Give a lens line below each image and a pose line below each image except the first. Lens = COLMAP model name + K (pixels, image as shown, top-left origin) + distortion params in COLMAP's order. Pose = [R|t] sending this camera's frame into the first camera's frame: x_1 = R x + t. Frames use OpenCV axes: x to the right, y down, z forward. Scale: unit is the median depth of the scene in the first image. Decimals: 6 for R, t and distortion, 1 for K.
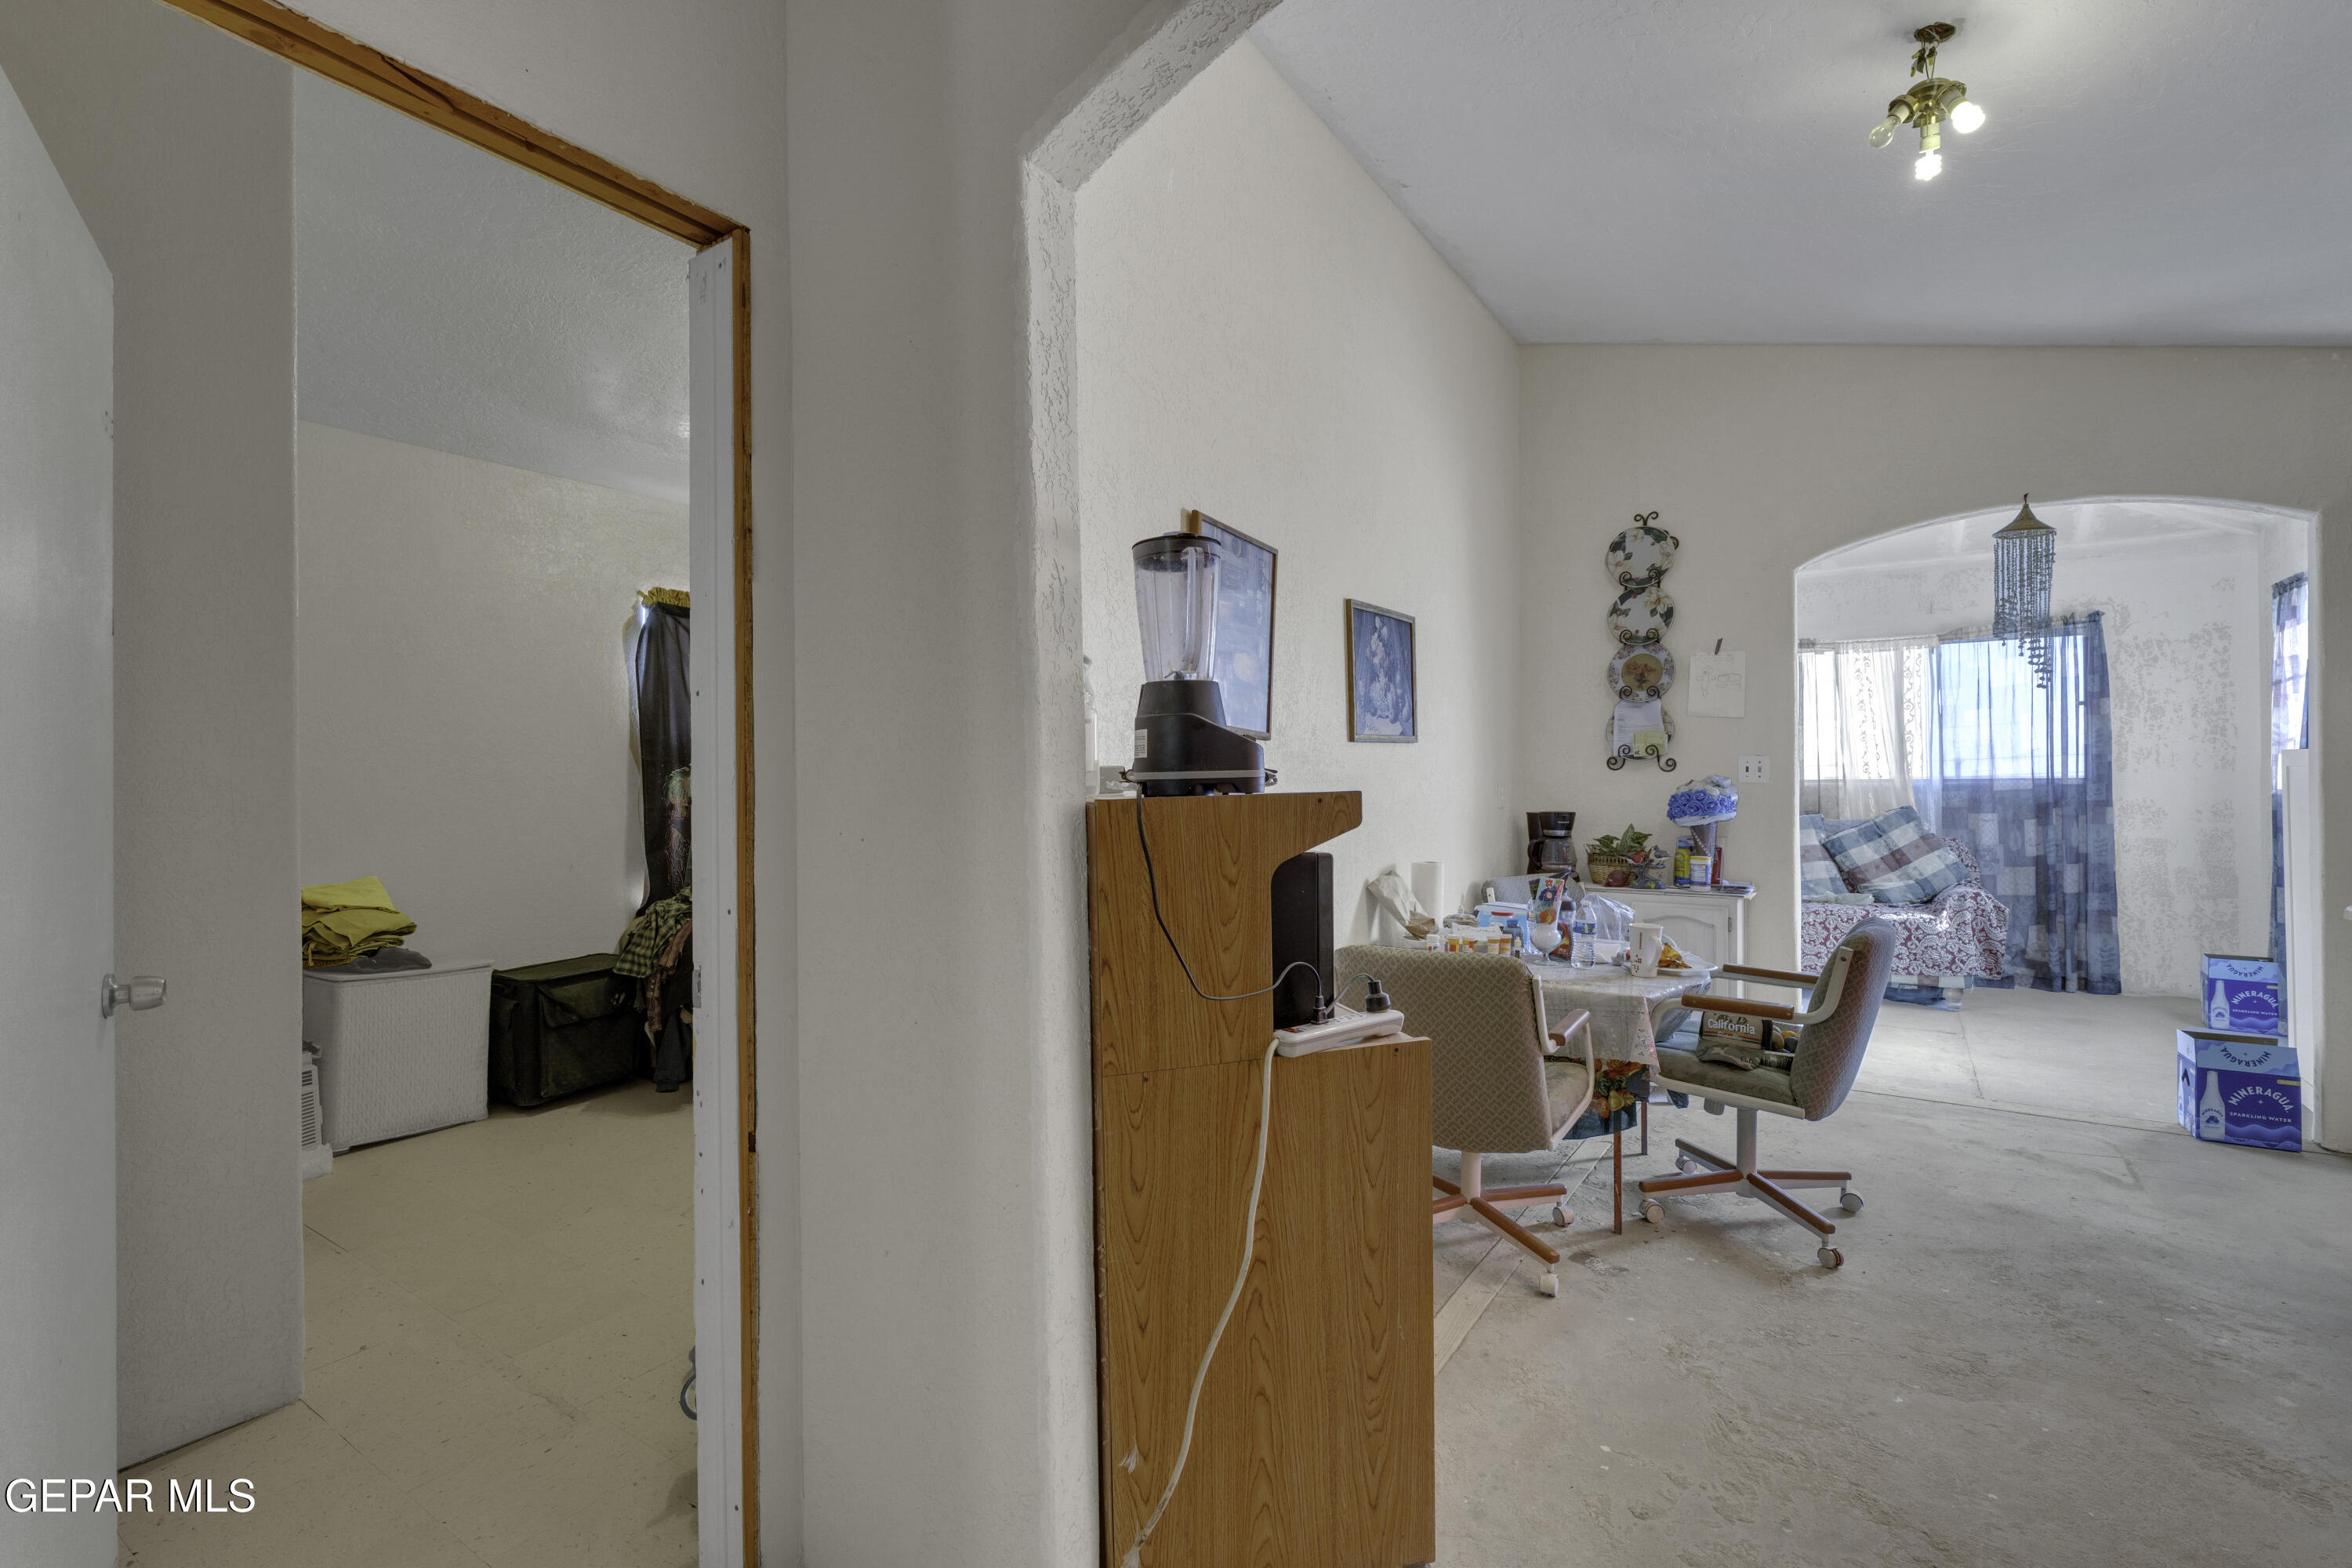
lens RADIAL K [[1051.9, 0, 1174.9], [0, 1051.9, 779.8], [0, 0, 1]] dist [-0.001572, 0.001243]
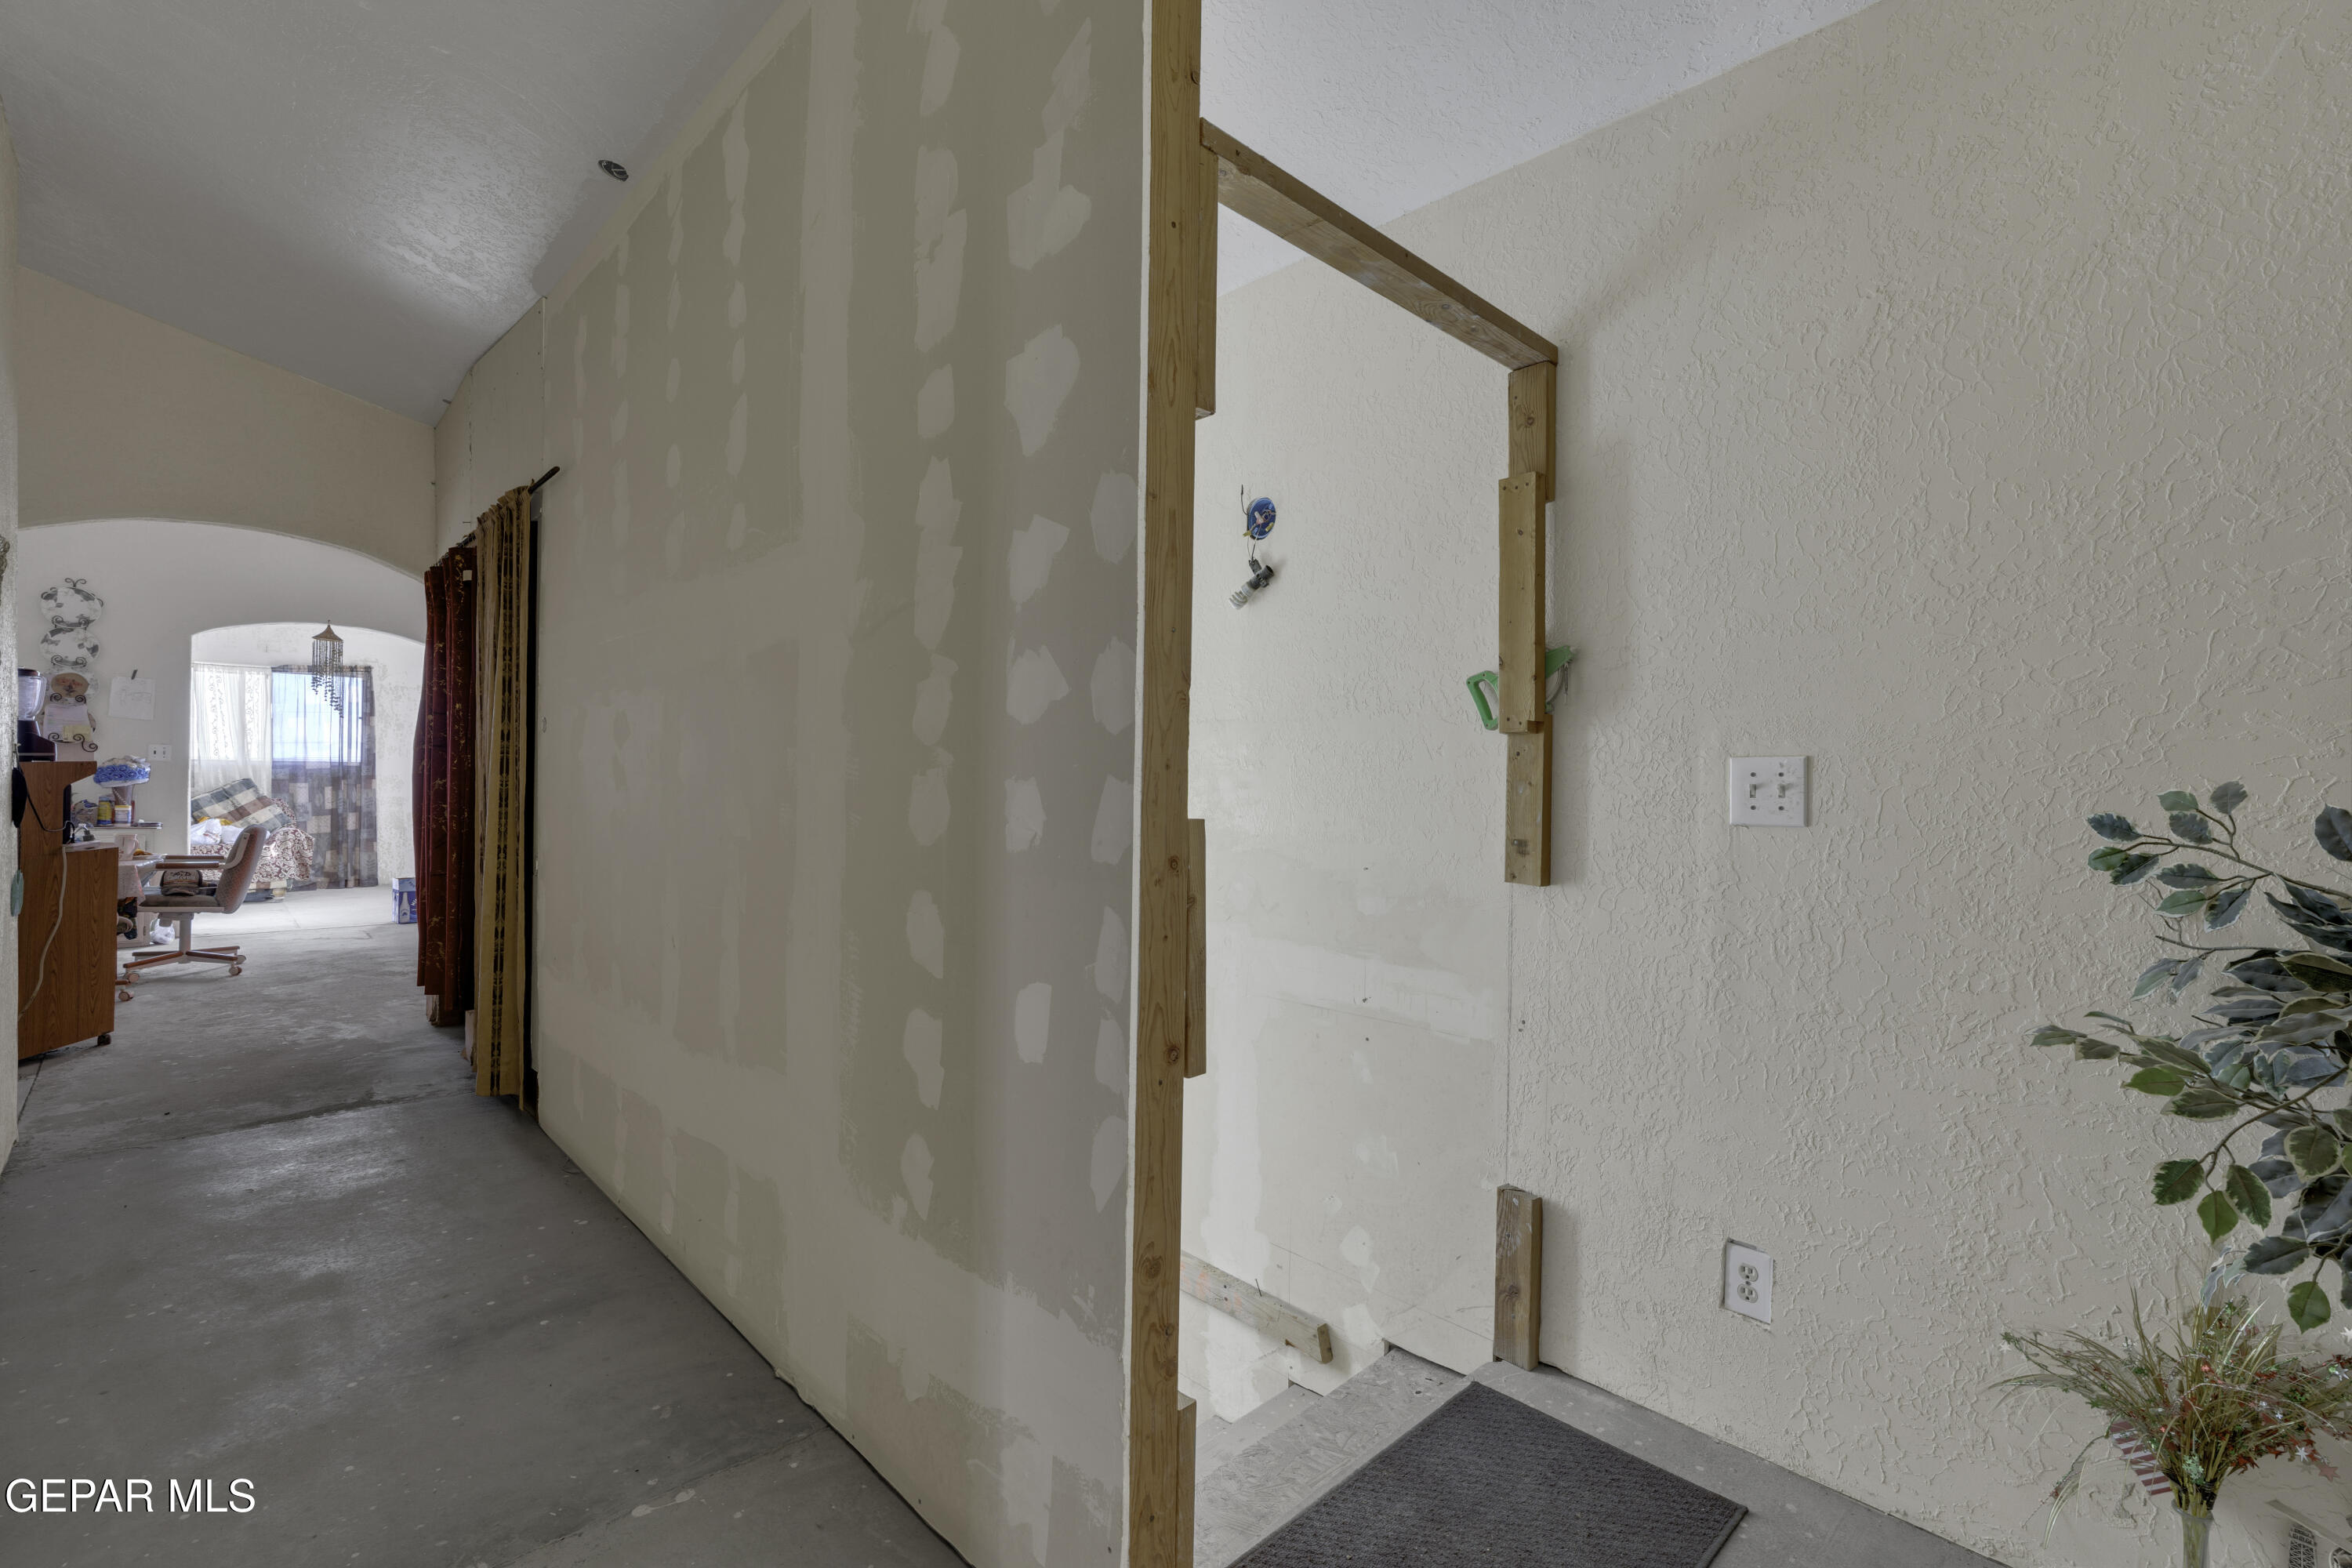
lens RADIAL K [[1051.9, 0, 1175.1], [0, 1051.9, 777.7], [0, 0, 1]] dist [-0.001572, 0.001243]
pose [[0.209915, 0.006232, 0.977700, -0.541073], [-0.020155, 0.999795, -0.002045, 0.000556], [-0.977512, -0.019277, 0.209998, -0.670084]]
